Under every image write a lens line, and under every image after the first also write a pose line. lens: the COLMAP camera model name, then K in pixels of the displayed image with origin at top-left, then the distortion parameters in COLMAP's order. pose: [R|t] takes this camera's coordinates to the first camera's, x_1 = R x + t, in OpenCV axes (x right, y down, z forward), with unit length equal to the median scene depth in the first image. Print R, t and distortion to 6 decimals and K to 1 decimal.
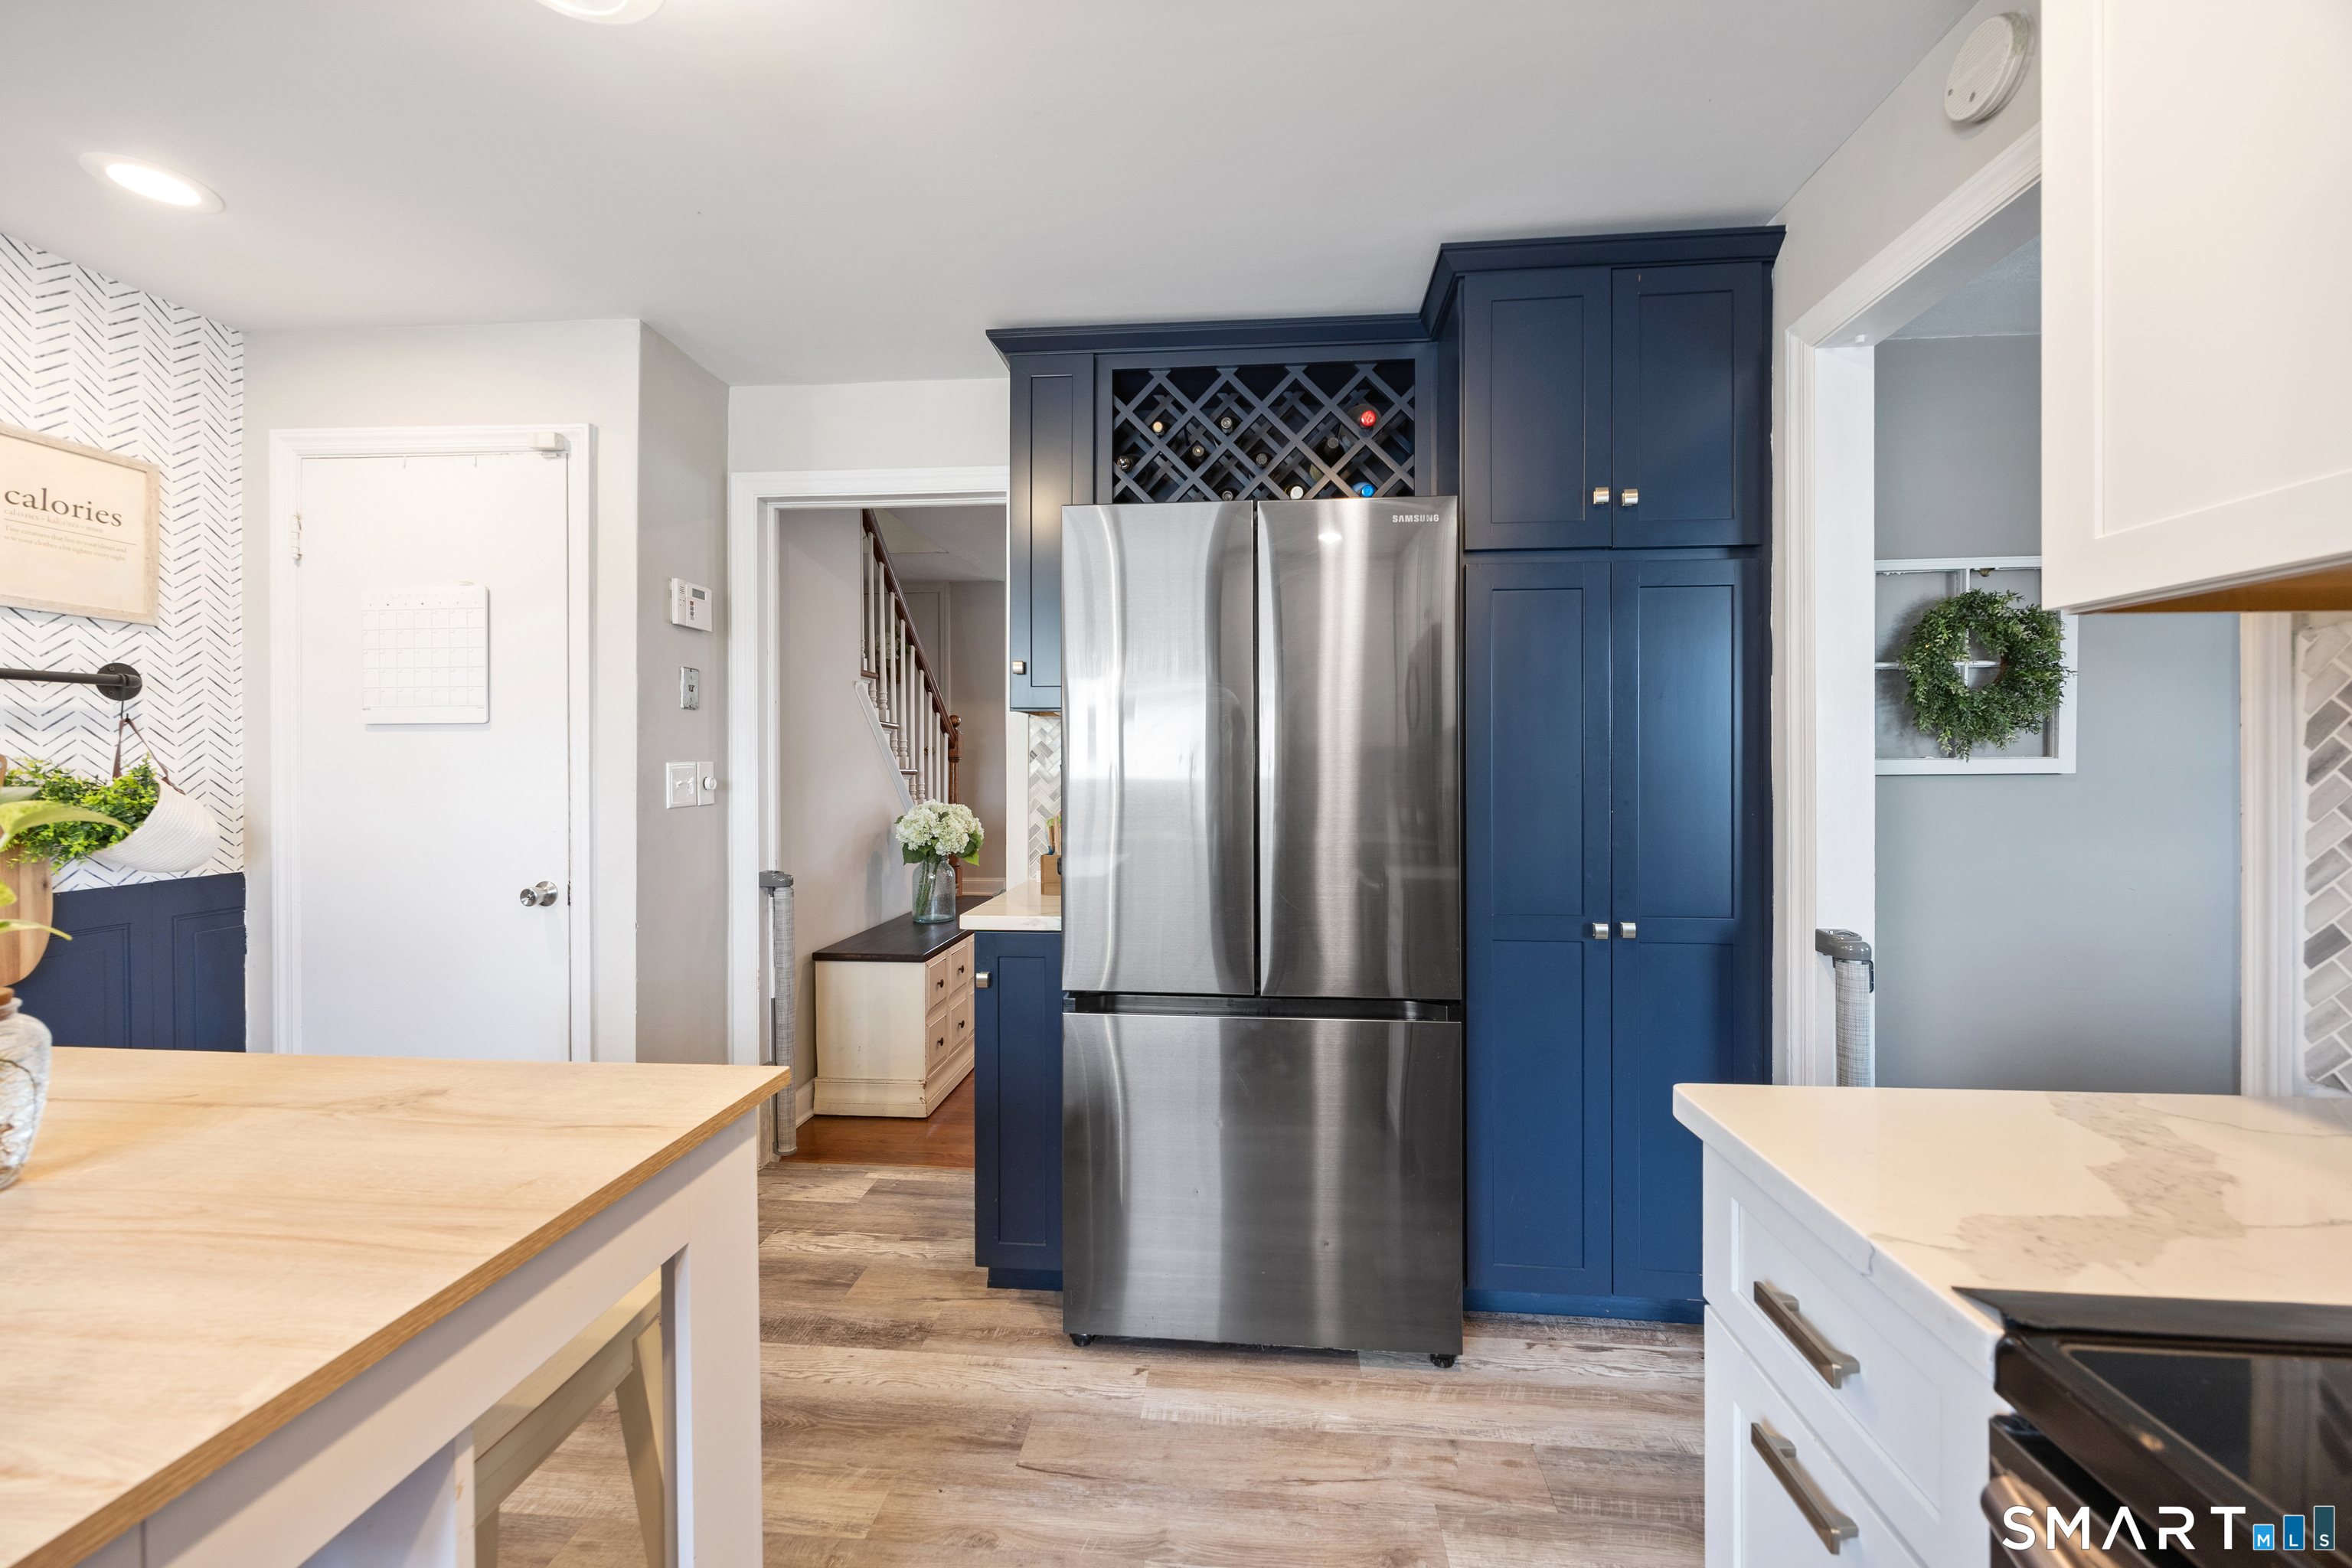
lens RADIAL K [[913.4, 0, 1183.0], [0, 913.4, 762.3], [0, 0, 1]] dist [-0.005615, 0.000148]
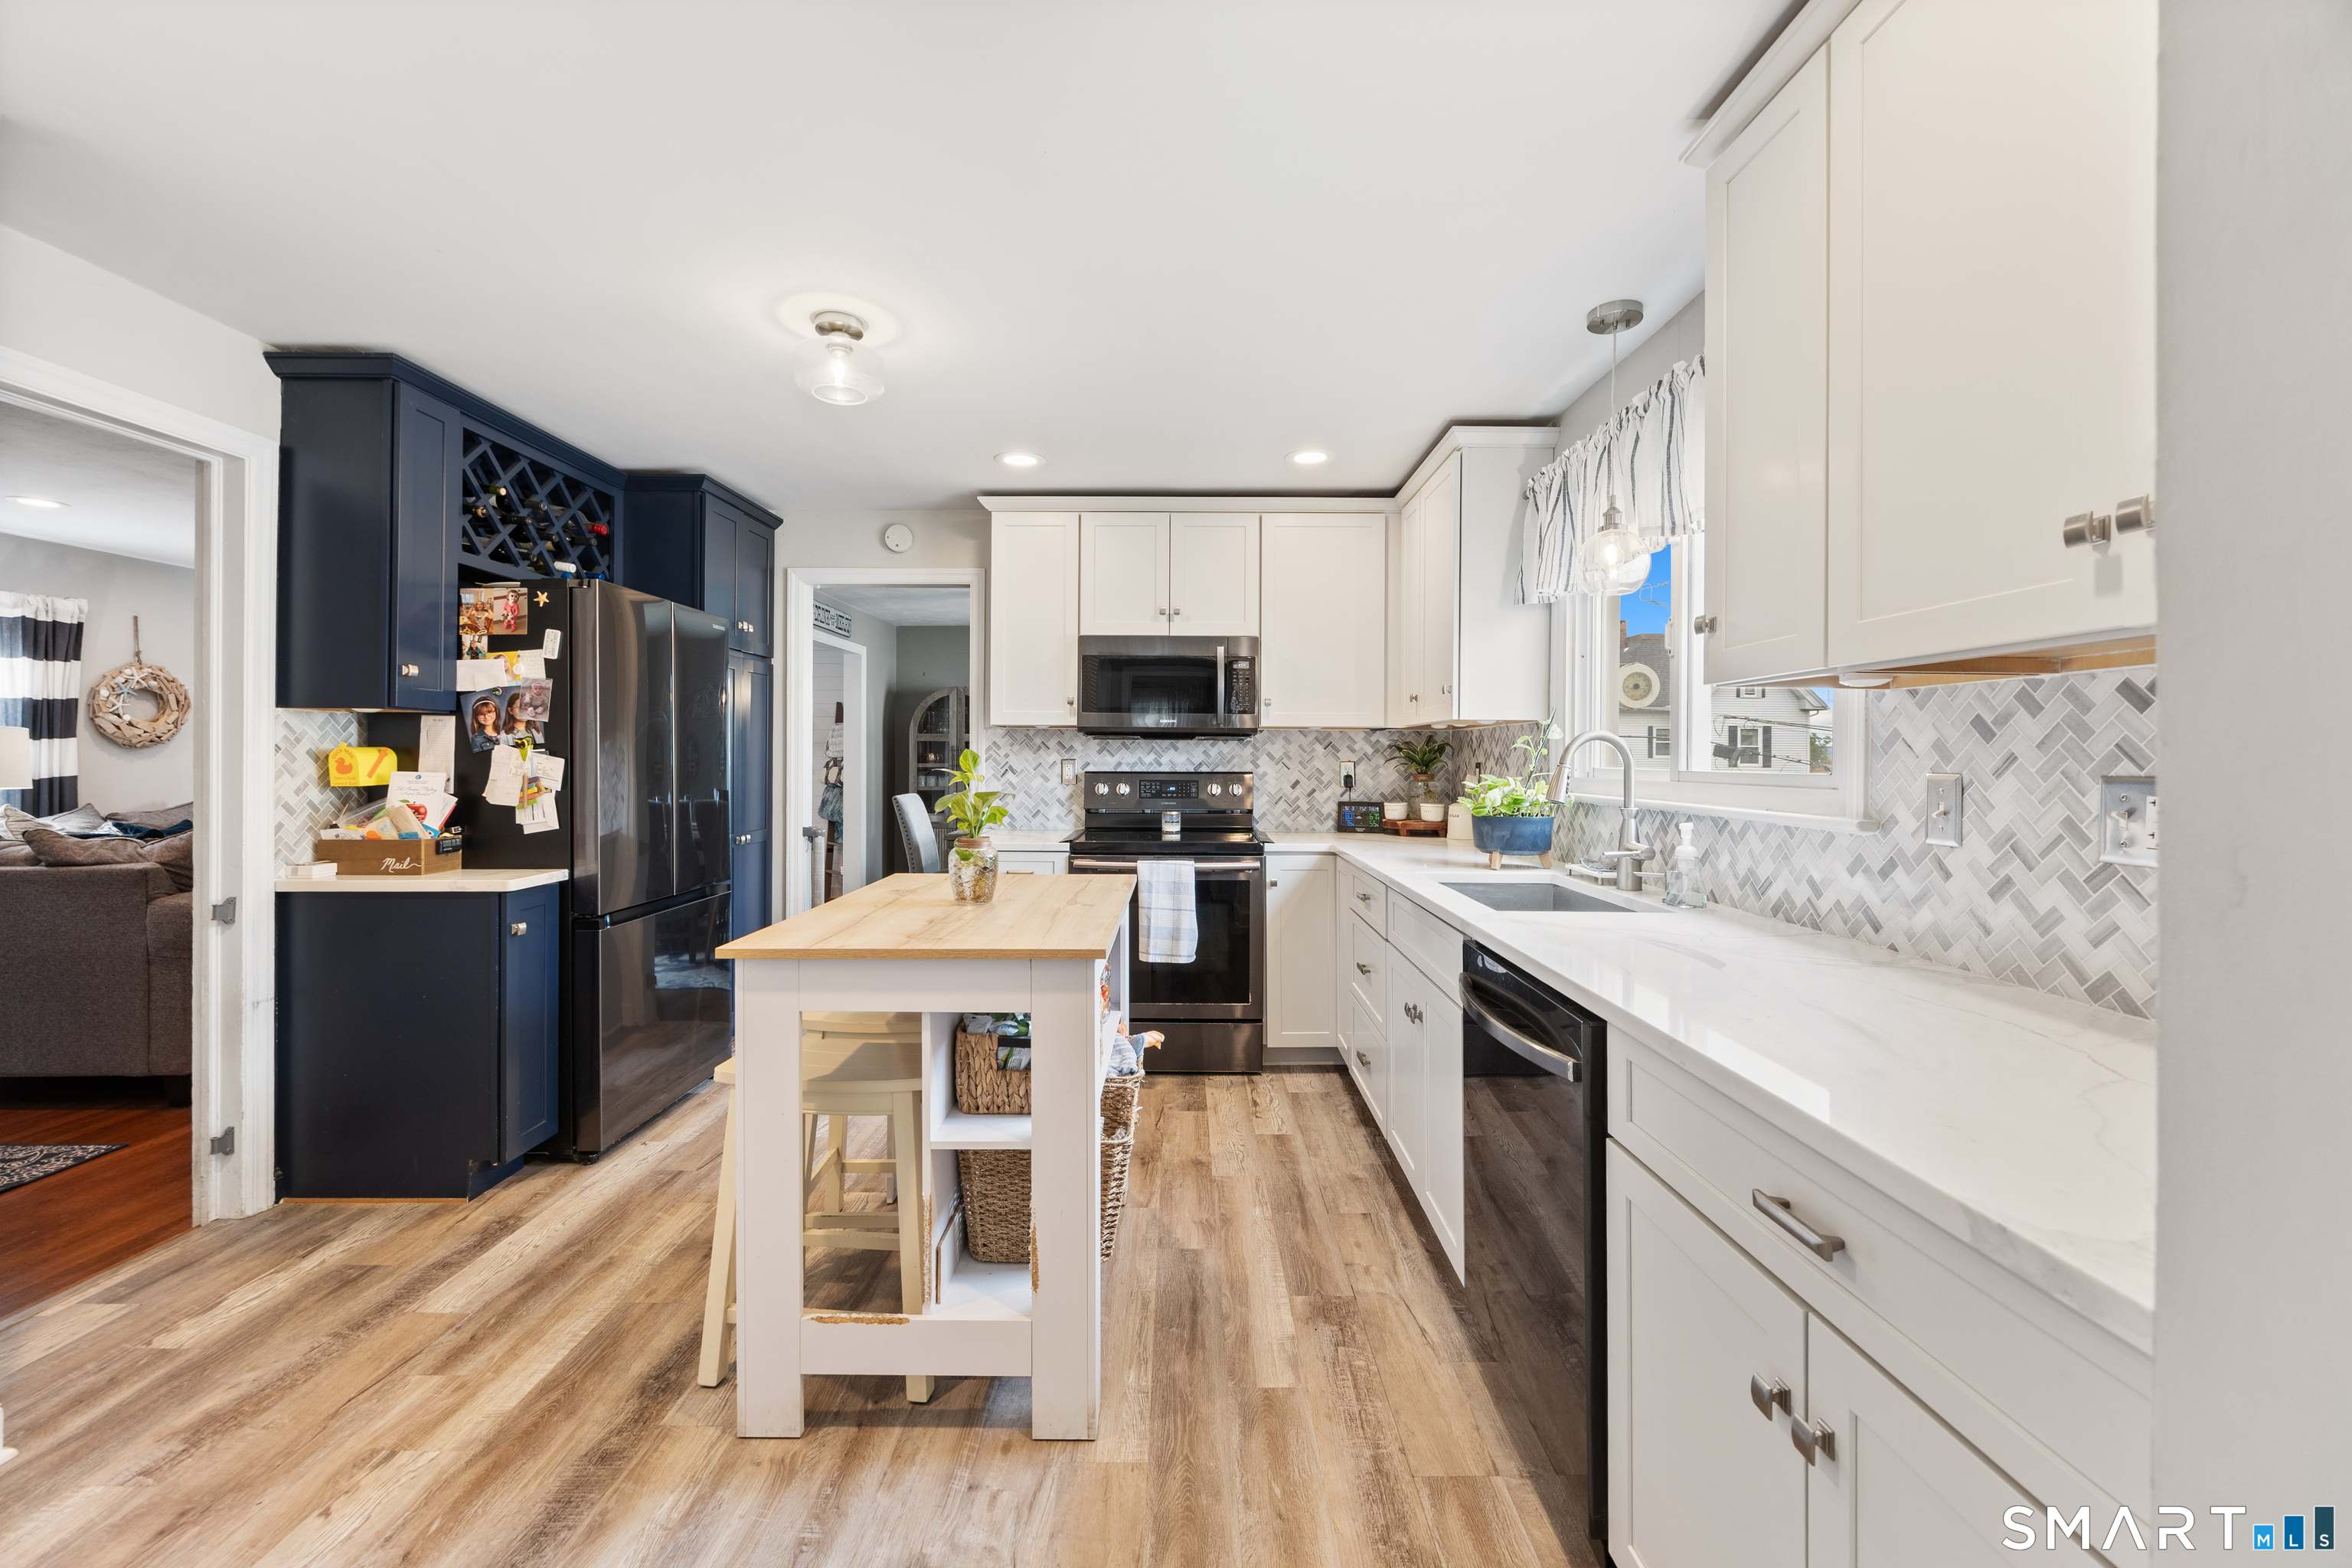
lens RADIAL K [[913.4, 0, 1180.3], [0, 913.4, 762.2], [0, 0, 1]] dist [-0.005615, 0.000148]
pose [[-0.089587, -0.004450, 0.995969, -1.476632], [-0.002982, 0.999987, 0.004200, 0.000472], [-0.995975, -0.002594, -0.089599, 0.193680]]
